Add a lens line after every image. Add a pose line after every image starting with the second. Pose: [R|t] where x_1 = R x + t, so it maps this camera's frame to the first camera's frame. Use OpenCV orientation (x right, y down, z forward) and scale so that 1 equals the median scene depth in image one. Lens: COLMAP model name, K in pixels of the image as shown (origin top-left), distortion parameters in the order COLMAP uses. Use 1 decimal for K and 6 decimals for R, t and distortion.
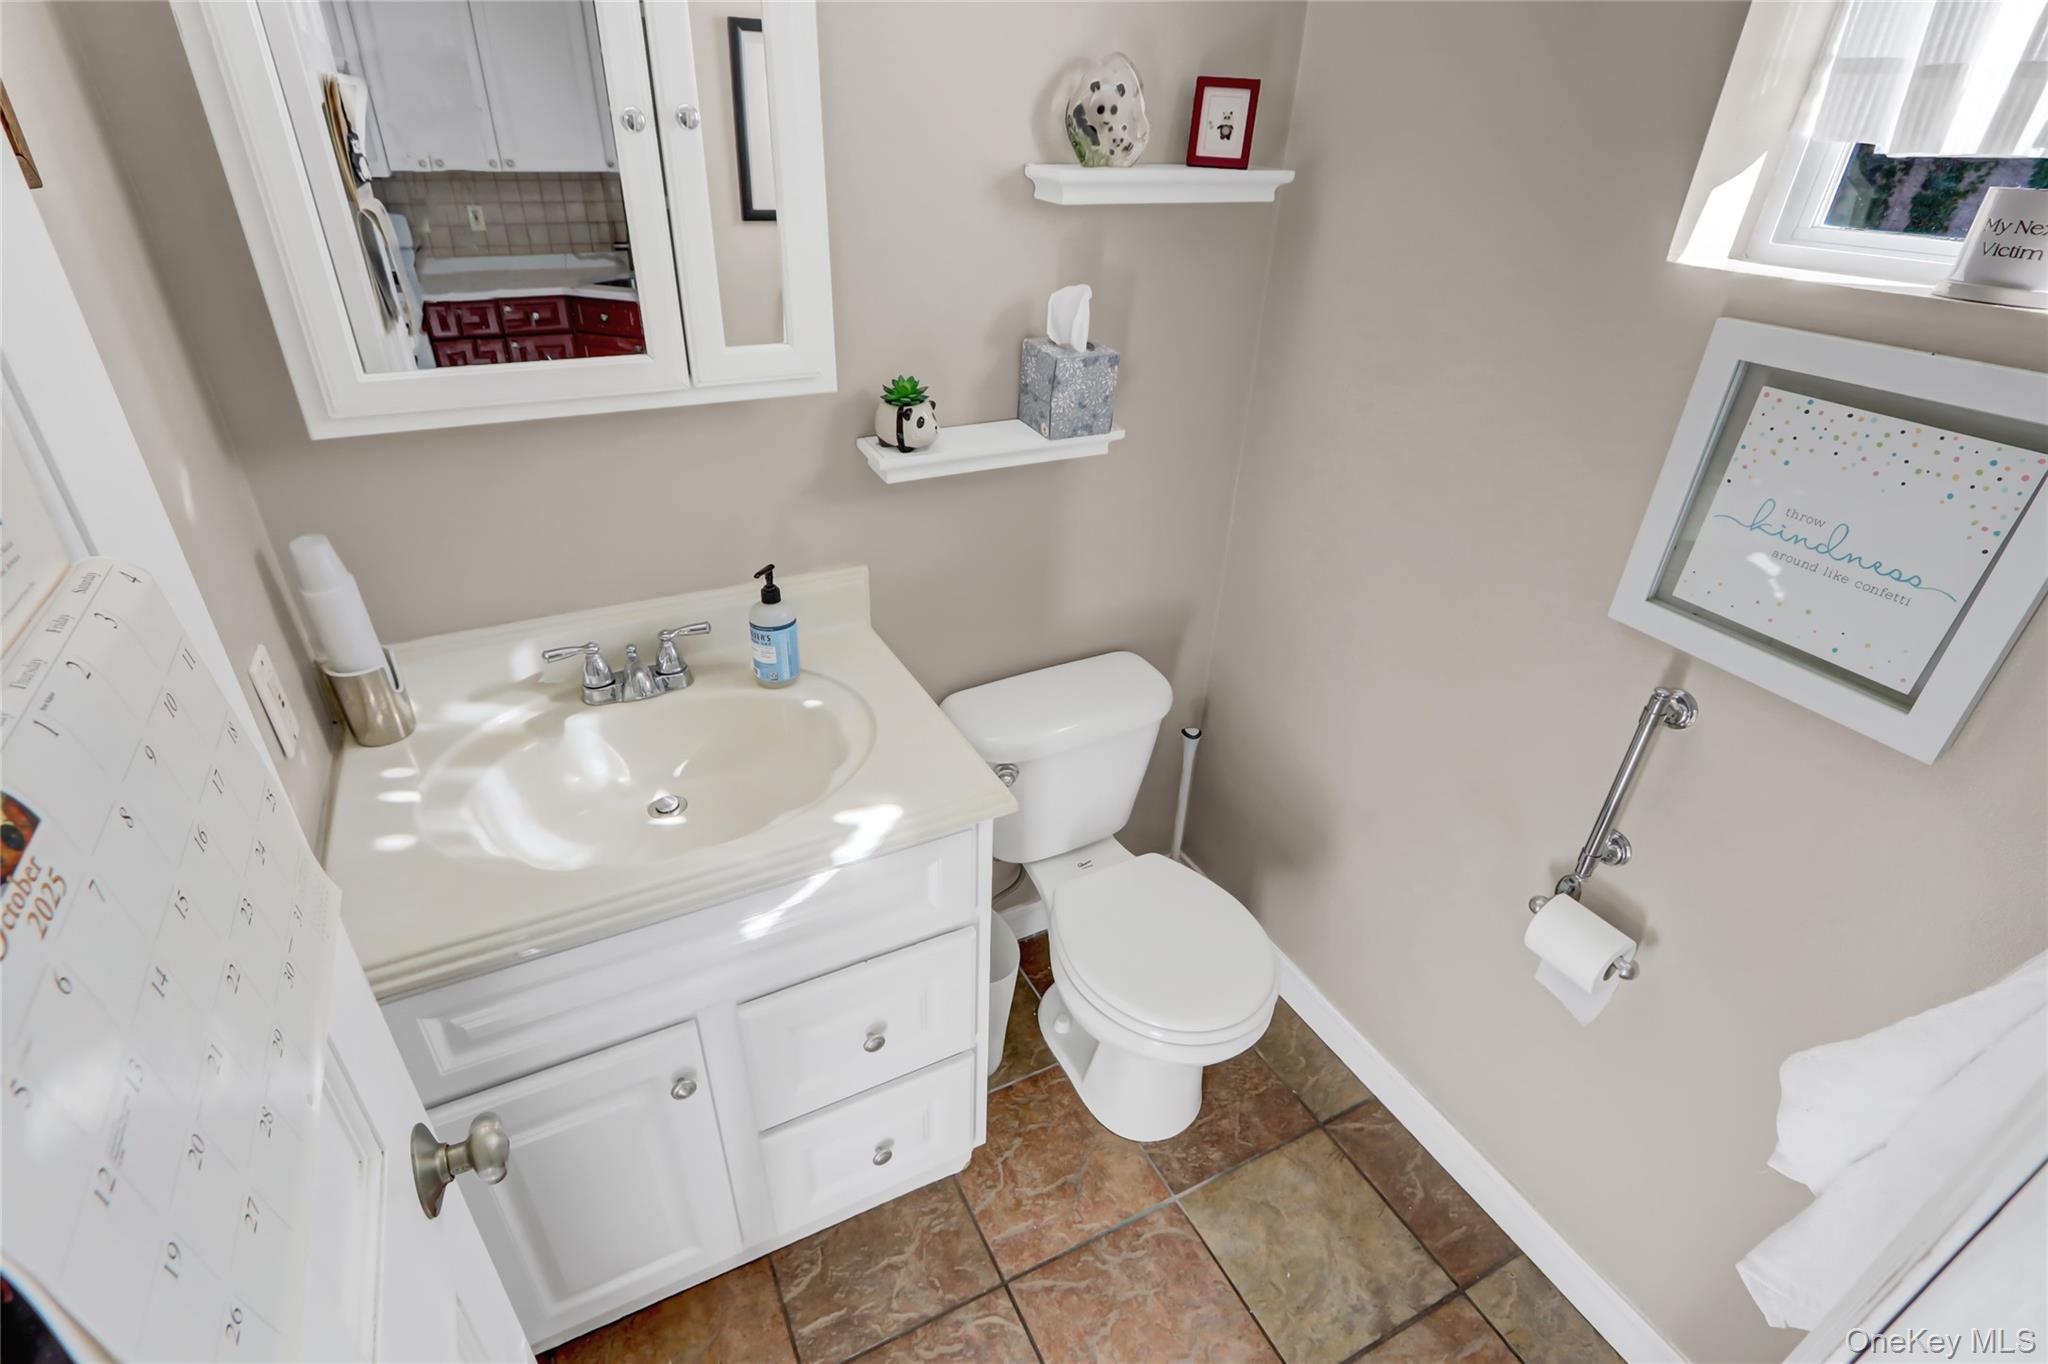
lens RADIAL K [[953.6, 0, 1020.5], [0, 953.6, 680.0], [0, 0, 1]] dist [-0.020732, 0.006001]
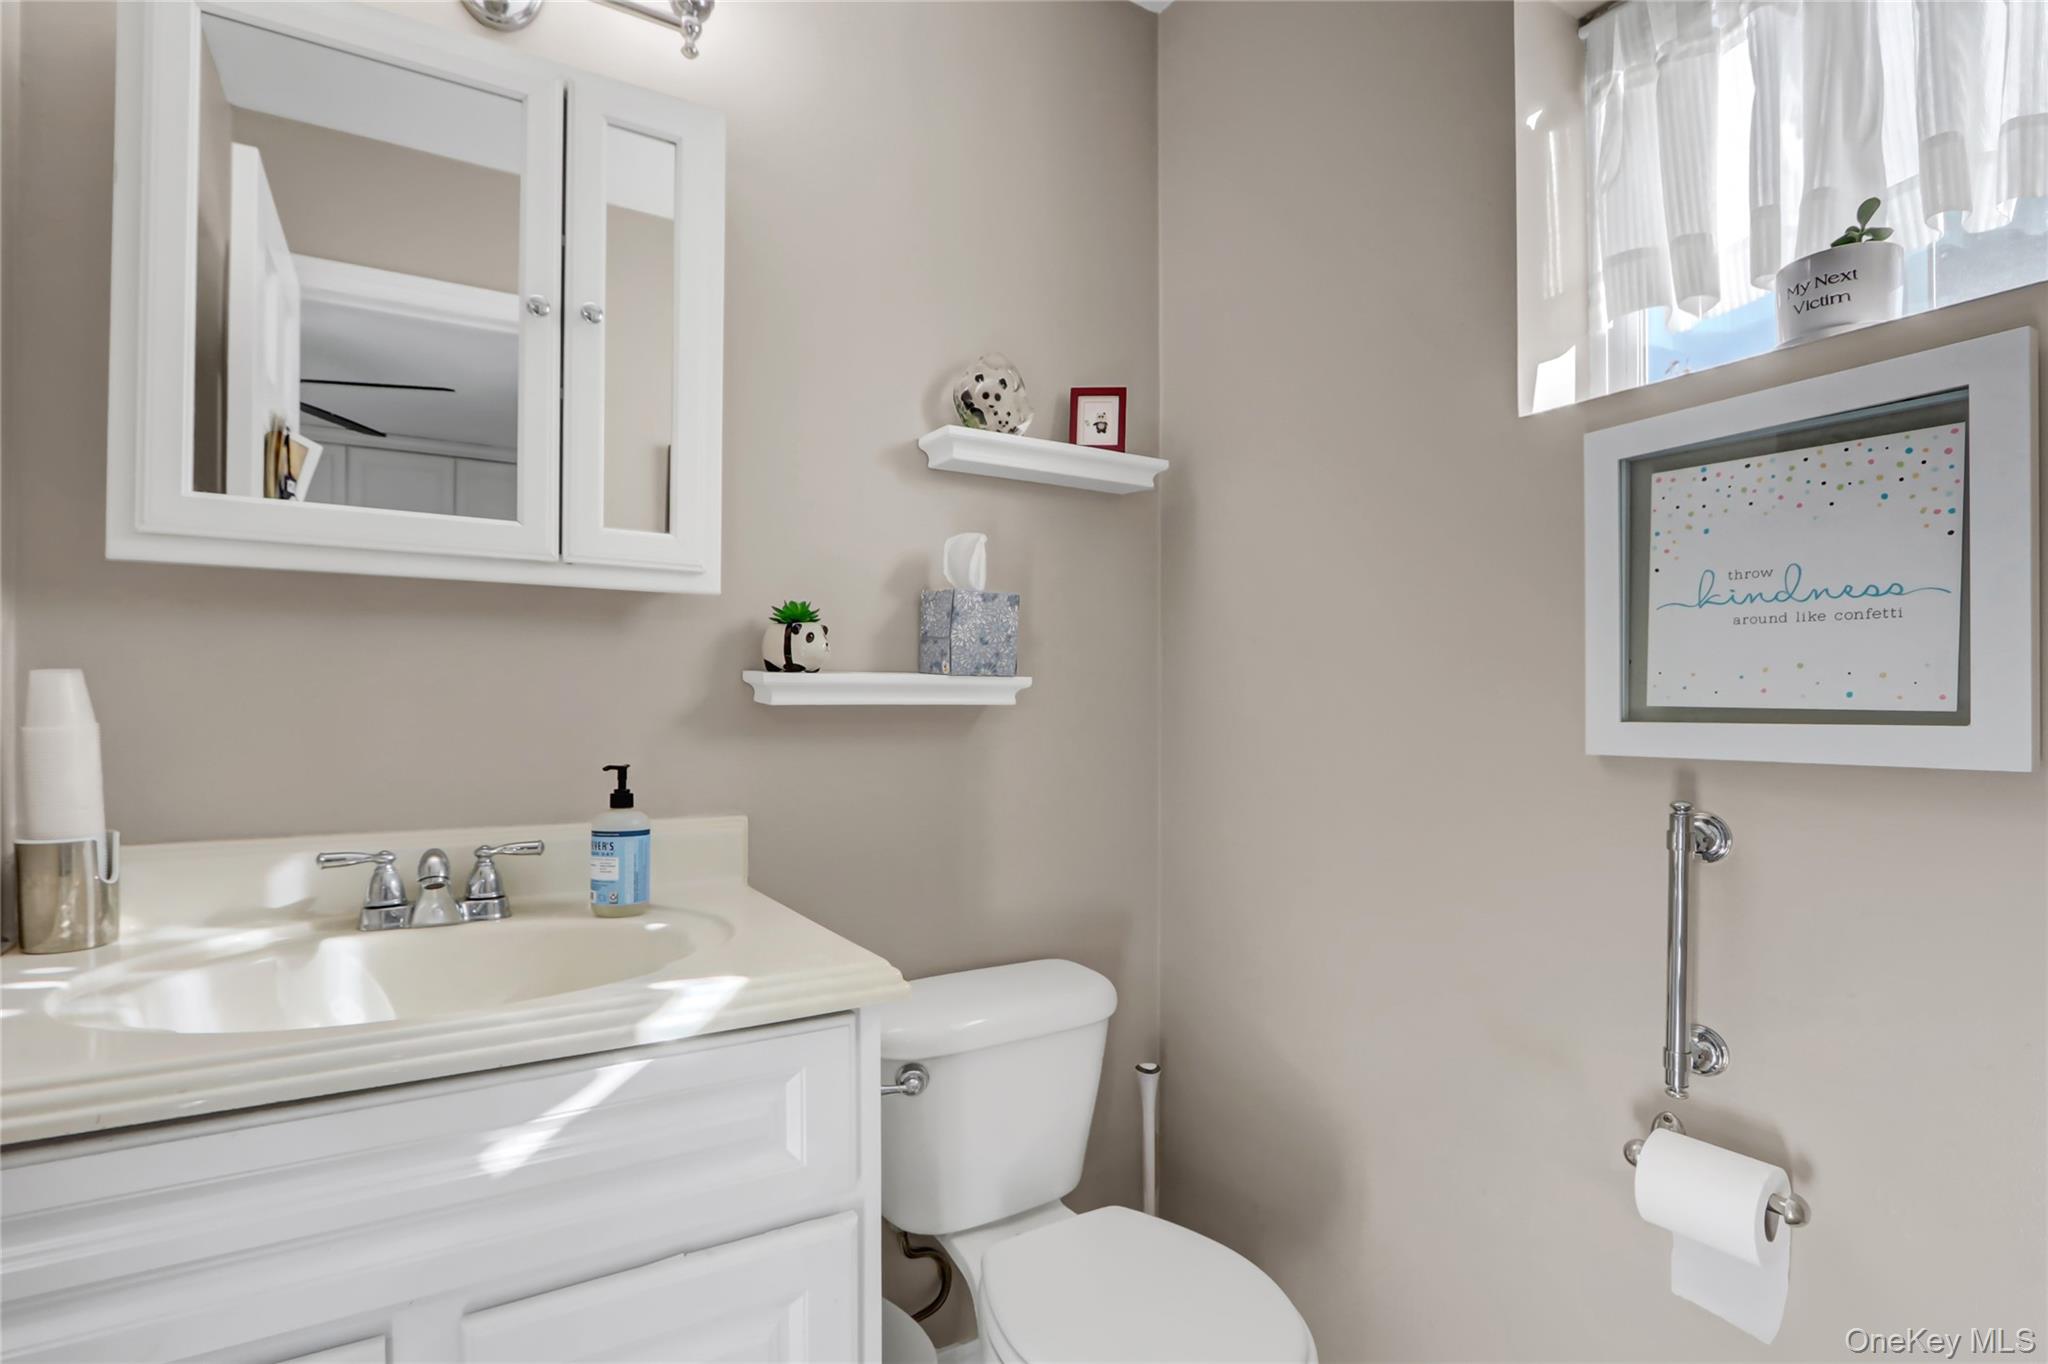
lens RADIAL K [[967.5, 0, 1001.0], [0, 967.5, 700.4], [0, 0, 1]] dist [-0.015812, 0.001635]
pose [[0.997924, -0.033031, 0.055296, 0.028354], [0.056302, 0.864317, -0.499786, 0.273489], [-0.031285, 0.501861, 0.864382, 0.199274]]
